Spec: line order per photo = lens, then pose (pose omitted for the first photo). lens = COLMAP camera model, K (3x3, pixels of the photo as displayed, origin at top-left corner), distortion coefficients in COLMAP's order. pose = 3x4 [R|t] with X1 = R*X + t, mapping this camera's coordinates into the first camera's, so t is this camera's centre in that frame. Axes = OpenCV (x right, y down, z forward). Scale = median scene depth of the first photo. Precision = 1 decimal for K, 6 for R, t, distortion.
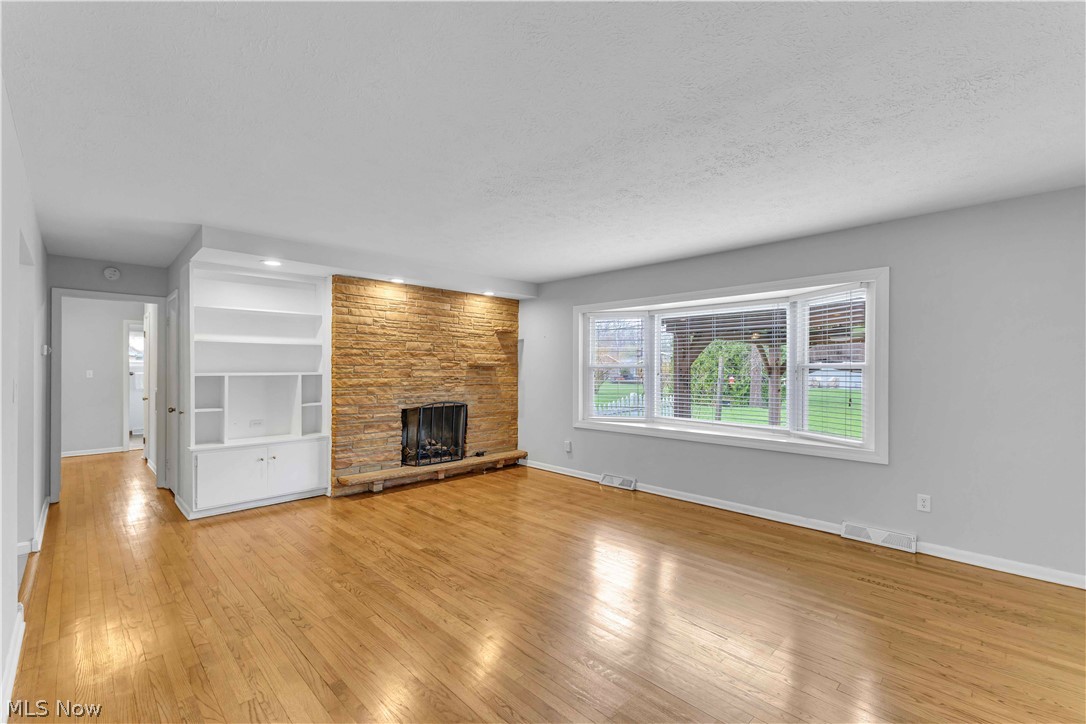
lens RADIAL K [[473.9, 0, 540.2], [0, 473.9, 369.8], [0, 0, 1]] dist [0.011325, -0.002486]
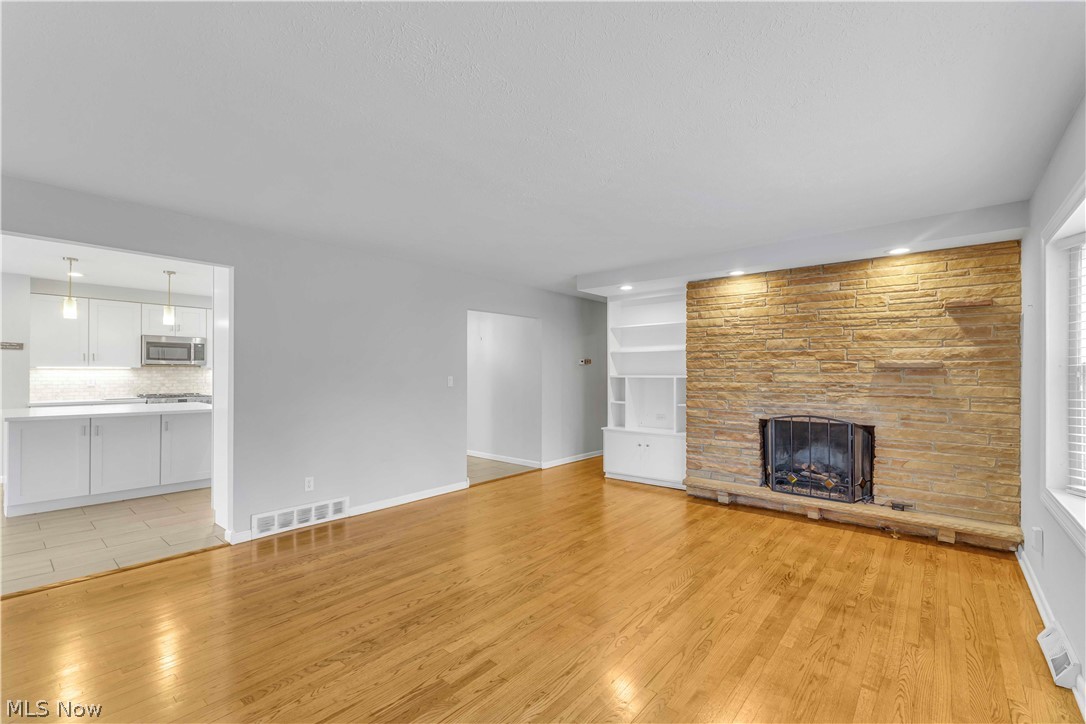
lens RADIAL K [[473.9, 0, 540.2], [0, 473.9, 371.7], [0, 0, 1]] dist [0.011325, -0.002486]
pose [[0.090046, -0.002780, -0.995934, 0.508226], [-0.001788, 0.999994, -0.002953, 0.000648], [0.995936, 0.002046, 0.090041, 0.507857]]
